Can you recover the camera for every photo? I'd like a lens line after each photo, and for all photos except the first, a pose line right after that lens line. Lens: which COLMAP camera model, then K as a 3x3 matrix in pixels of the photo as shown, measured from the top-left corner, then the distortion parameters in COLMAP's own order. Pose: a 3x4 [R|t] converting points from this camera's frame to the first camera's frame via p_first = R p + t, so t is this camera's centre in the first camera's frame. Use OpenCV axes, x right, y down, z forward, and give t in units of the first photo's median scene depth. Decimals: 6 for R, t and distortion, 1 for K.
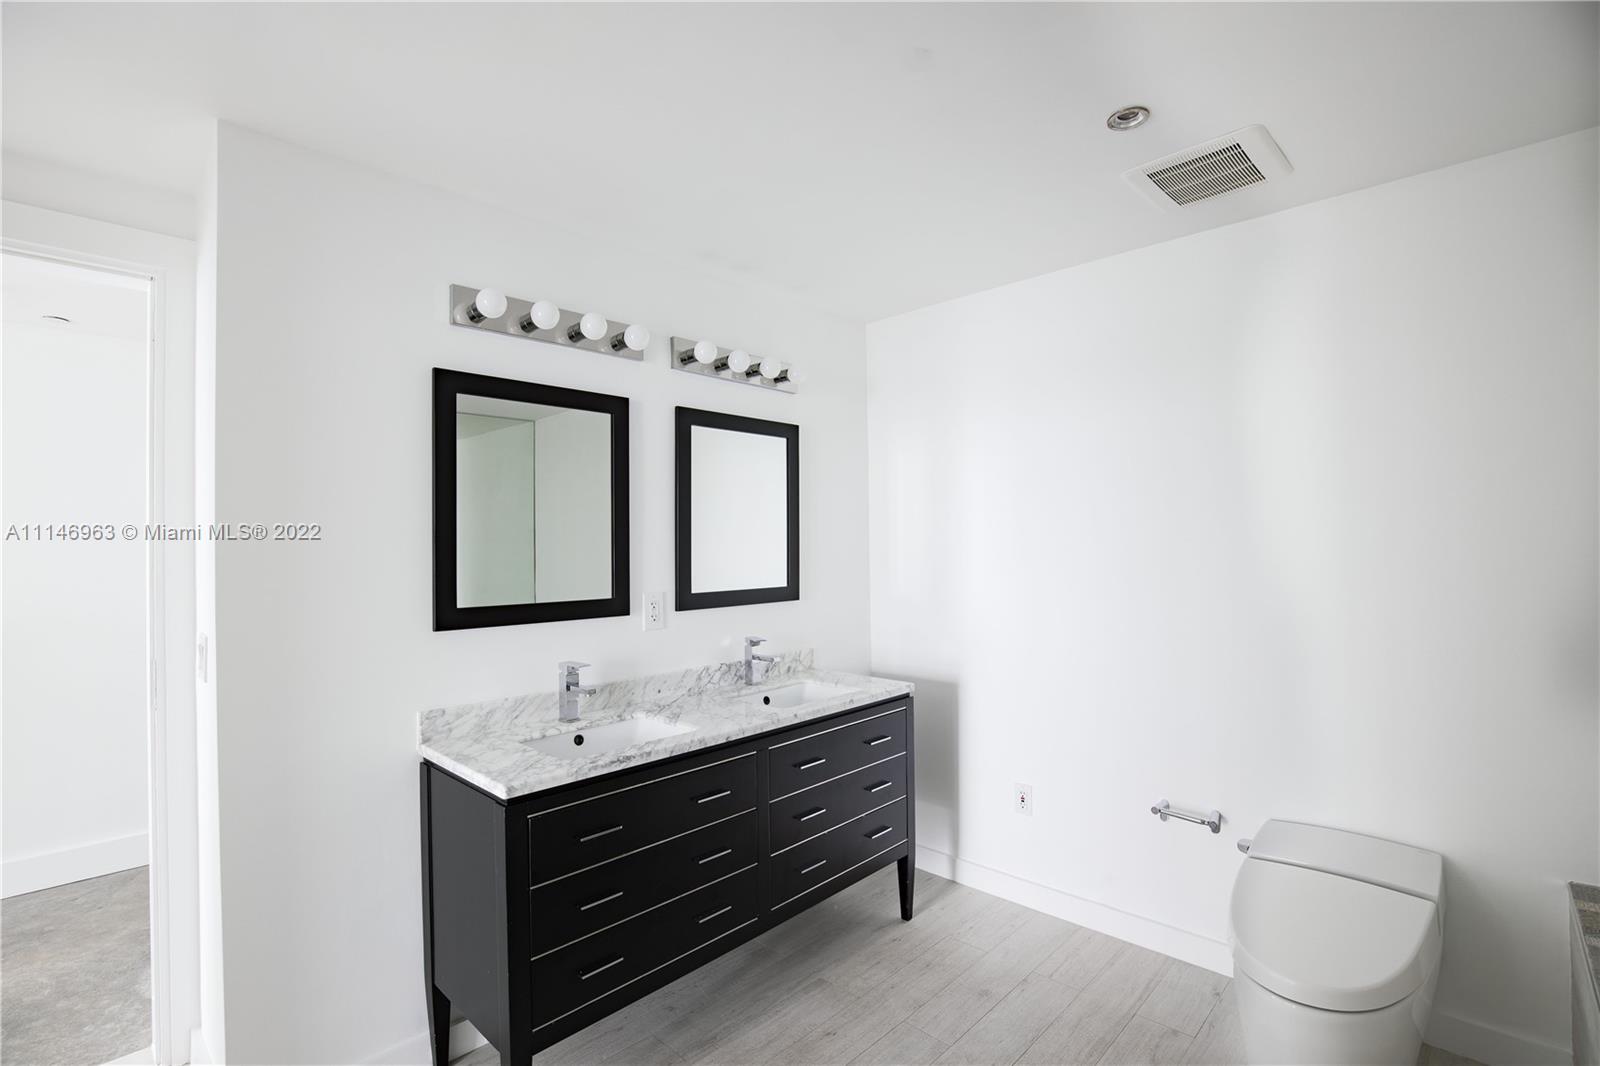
lens RADIAL K [[744.6, 0, 800.0], [0, 744.6, 533.0], [0, 0, 1]] dist [-0.014445, -0.000084]
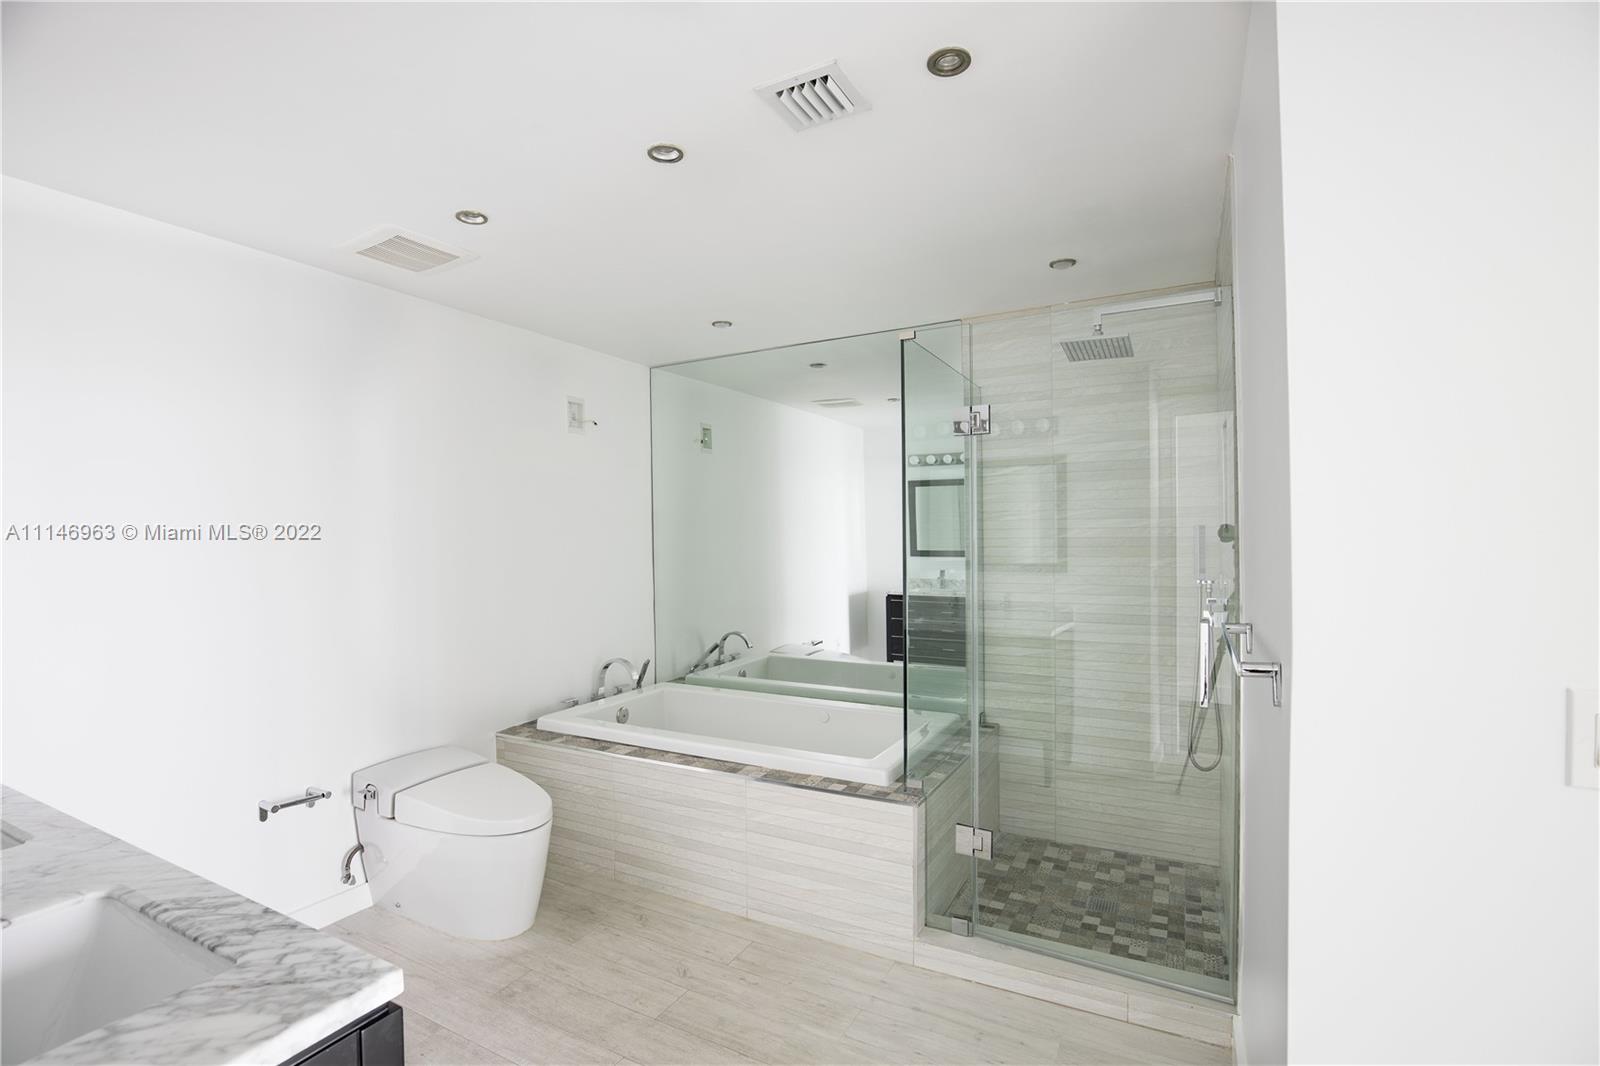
lens RADIAL K [[744.6, 0, 800.0], [0, 744.6, 533.0], [0, 0, 1]] dist [-0.014445, -0.000084]
pose [[-0.253982, 0.009848, 0.967159, -0.951209], [-0.003163, 0.999934, -0.011012, 0.000190], [-0.967204, -0.005856, -0.253934, 0.762418]]
